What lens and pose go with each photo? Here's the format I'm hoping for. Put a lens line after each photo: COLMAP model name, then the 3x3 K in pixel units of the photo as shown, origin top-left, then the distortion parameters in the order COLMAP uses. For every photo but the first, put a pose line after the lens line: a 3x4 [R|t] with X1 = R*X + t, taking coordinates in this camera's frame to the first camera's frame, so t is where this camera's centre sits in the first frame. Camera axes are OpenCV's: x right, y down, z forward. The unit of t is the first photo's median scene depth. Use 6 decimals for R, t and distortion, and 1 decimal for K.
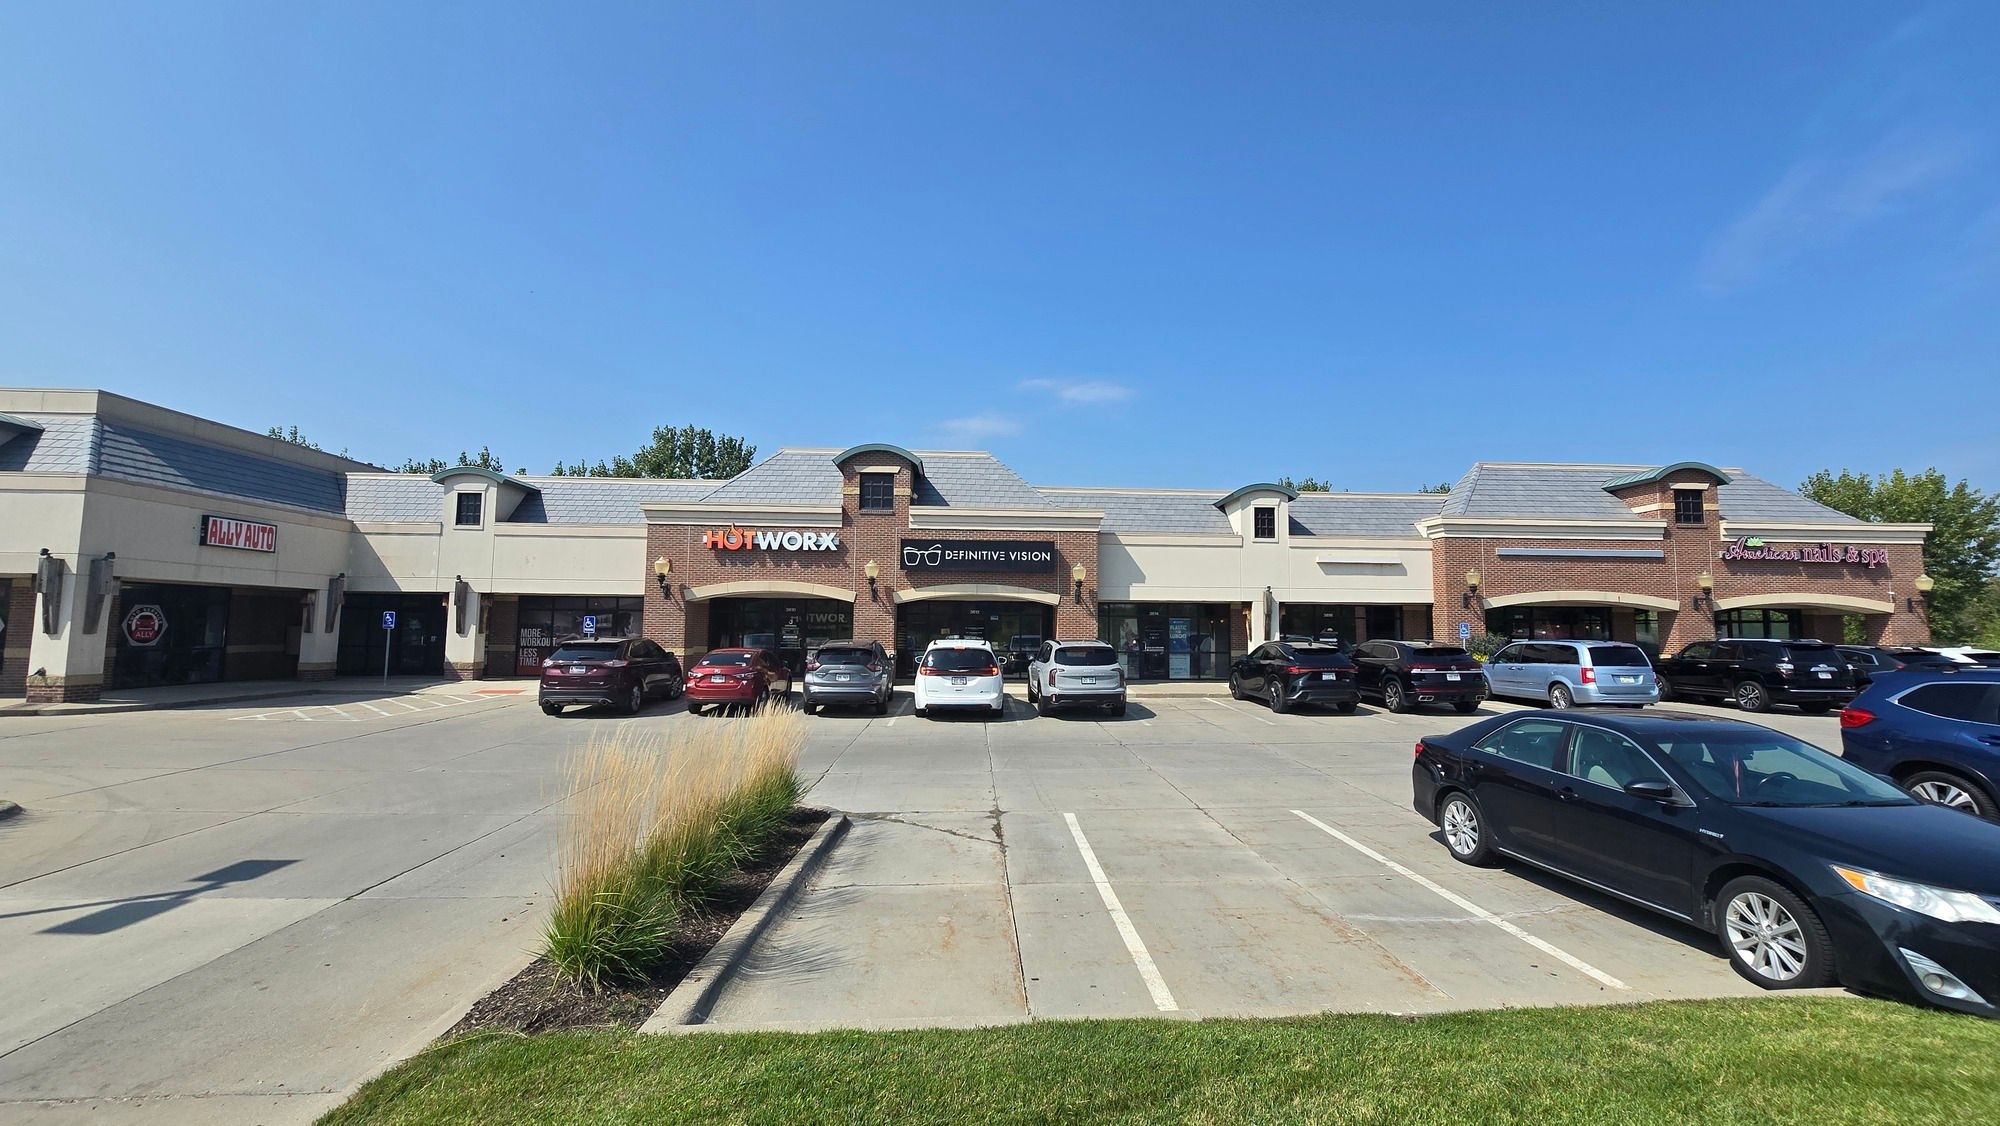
lens RADIAL K [[800.1, 0, 1018.5], [0, 800.1, 563.2], [0, 0, 1]] dist [-0.007492, 0.000369]
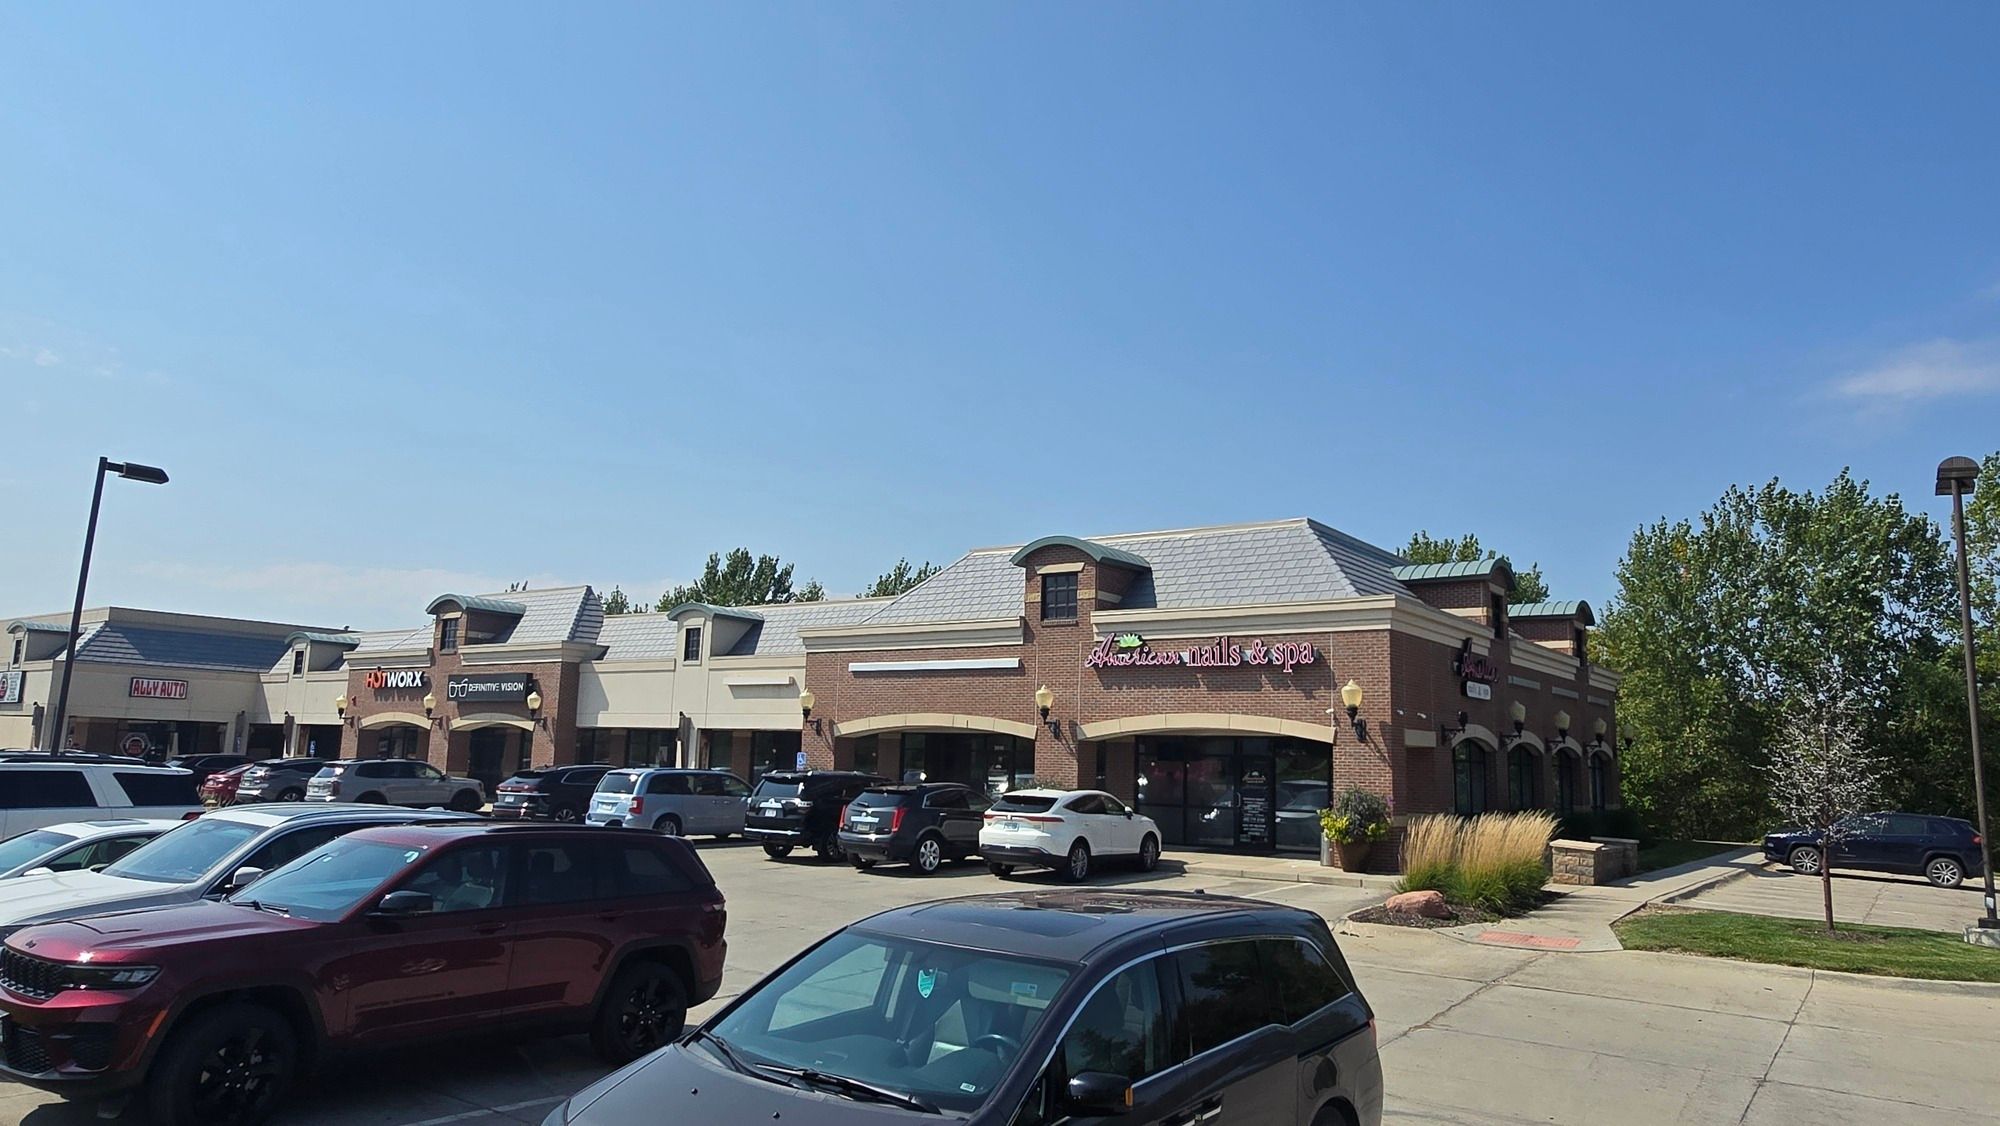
lens RADIAL K [[1253.2, 0, 1017.7], [0, 1253.2, 563.3], [0, 0, 1]] dist [-0.009411, -0.000991]
pose [[0.777359, -0.085930, -0.623161, 1.551363], [0.024589, 0.994020, -0.106395, 0.020993], [0.628577, 0.067384, 0.774823, 0.077821]]
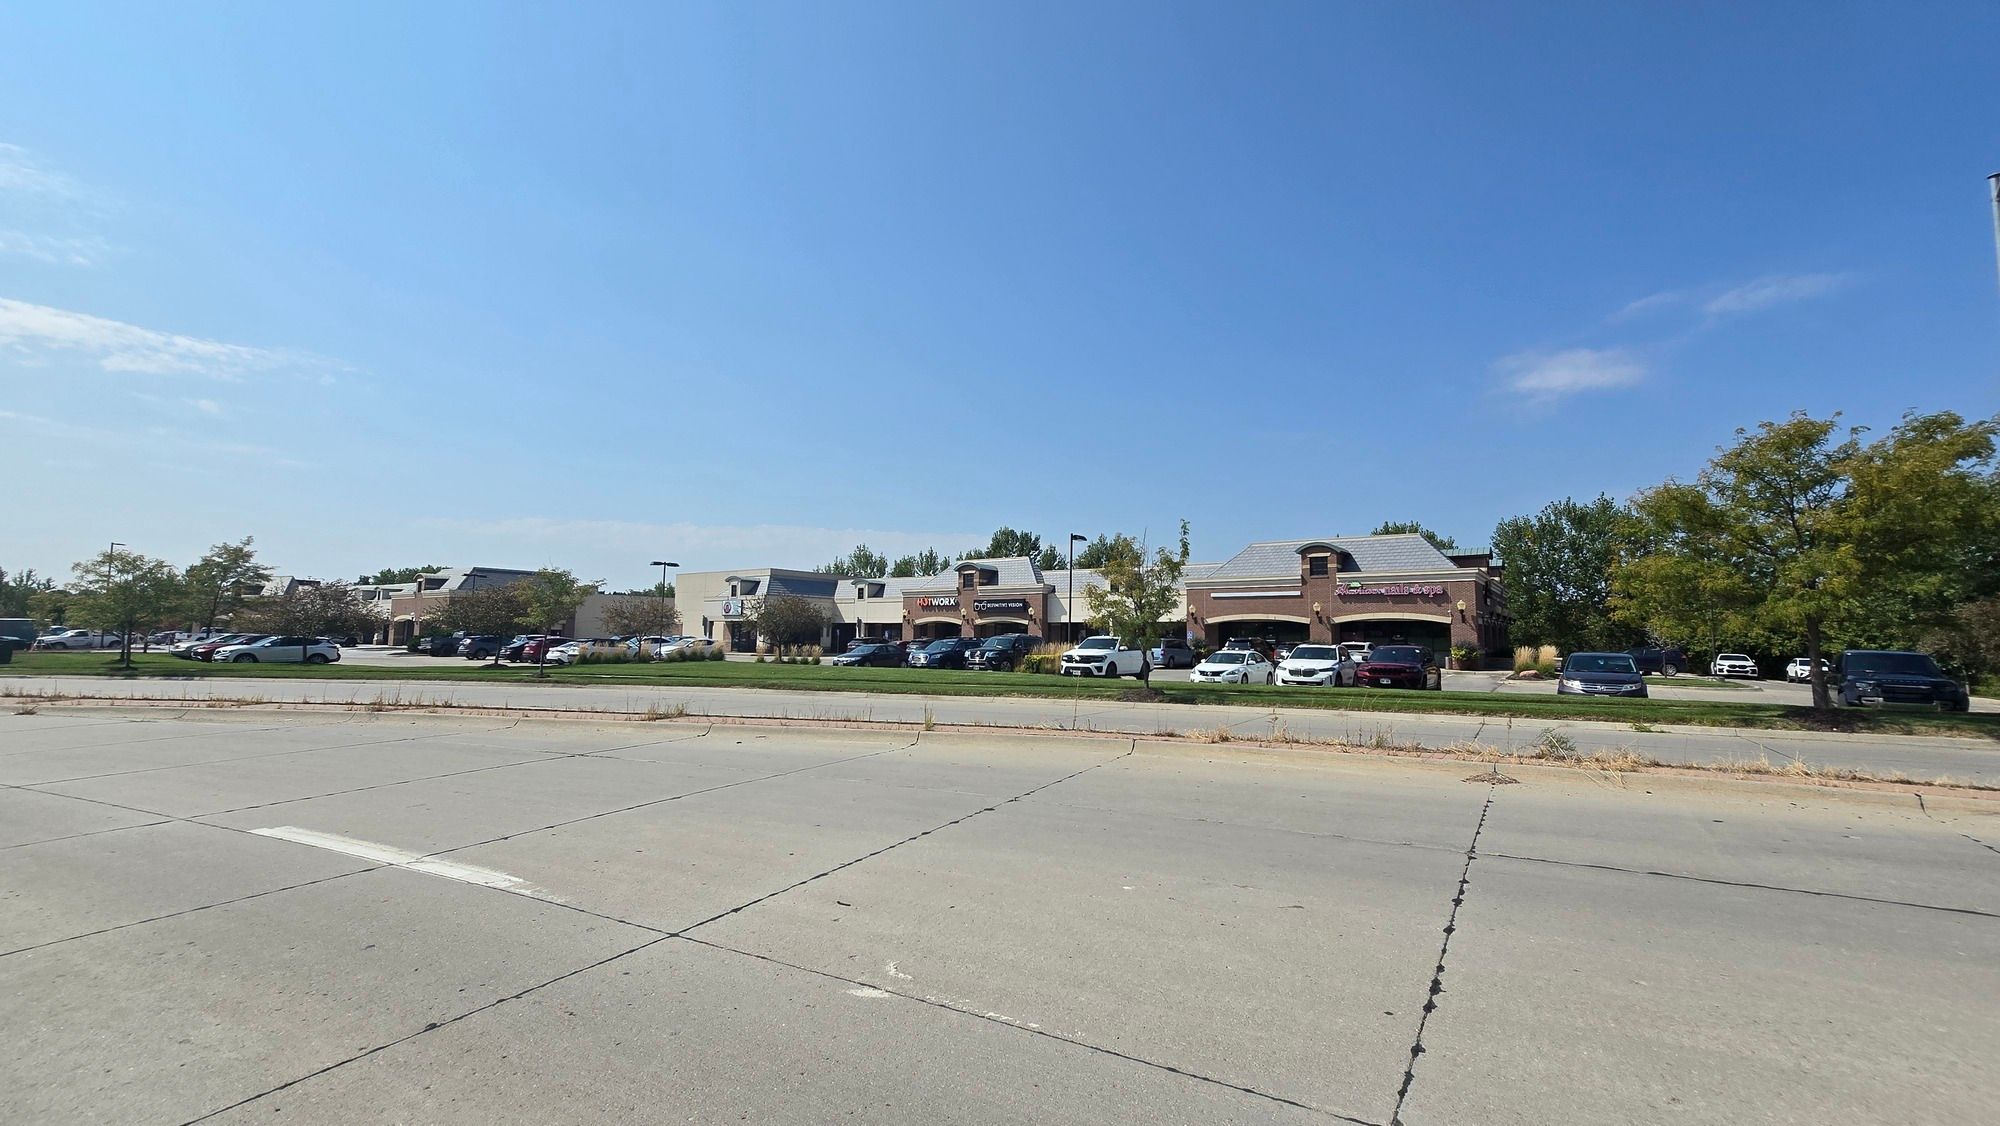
lens RADIAL K [[800.1, 0, 1018.5], [0, 800.1, 563.2], [0, 0, 1]] dist [-0.007492, 0.000369]
pose [[0.786958, -0.058248, -0.614251, 1.439964], [0.040666, 0.998266, -0.042563, -0.029238], [0.615665, 0.008516, 0.787962, -0.873675]]
